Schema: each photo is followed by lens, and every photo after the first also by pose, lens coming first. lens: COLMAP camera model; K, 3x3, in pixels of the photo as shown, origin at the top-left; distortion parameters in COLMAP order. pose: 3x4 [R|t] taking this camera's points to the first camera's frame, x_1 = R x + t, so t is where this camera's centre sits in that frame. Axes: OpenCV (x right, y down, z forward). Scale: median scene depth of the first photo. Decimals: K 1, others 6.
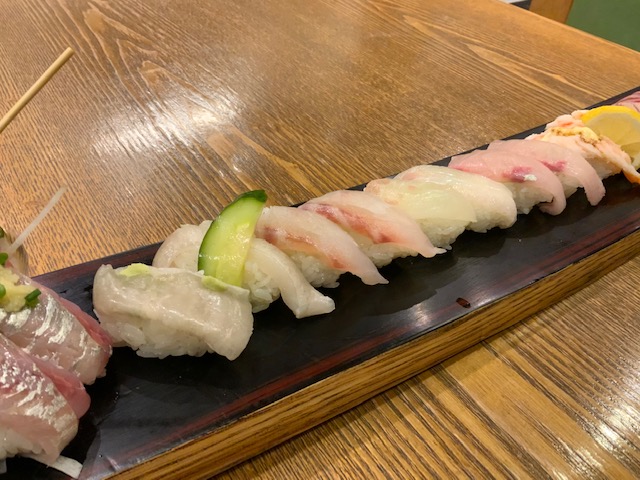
lens RADIAL K [[532.6, 0, 320.0], [0, 532.6, 240.0], [0, 0, 1]] dist [0.120145, -0.271002]
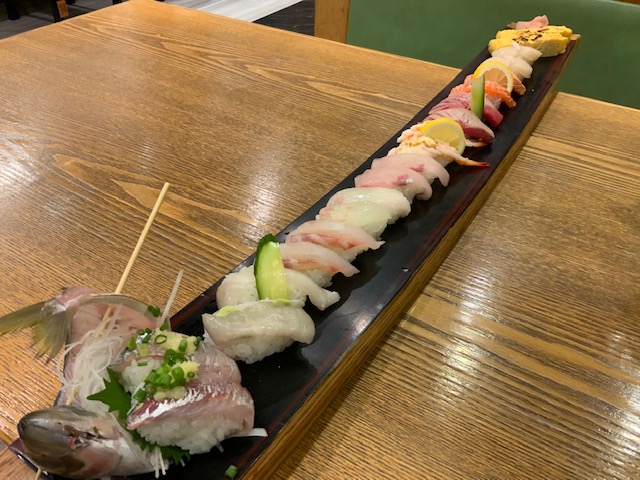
lens RADIAL K [[532.6, 0, 320.0], [0, 532.6, 240.0], [0, 0, 1]] dist [0.120145, -0.271002]
pose [[0.910797, -0.277477, 0.305703, -0.384574], [0.280523, 0.959214, 0.034872, -0.086048], [-0.302911, 0.053996, 0.951488, -0.391050]]
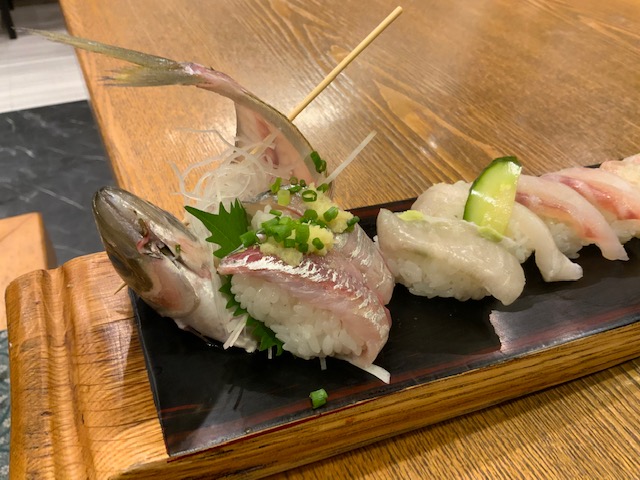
lens RADIAL K [[541.0, 0, 320.0], [0, 541.0, 240.0], [0, 0, 1]] dist [0.075849, -0.161867]
pose [[0.983558, 0.100390, -0.150115, -0.270660], [-0.102060, 0.994772, -0.003445, 0.097617], [0.148985, 0.018709, 0.988663, -0.094563]]
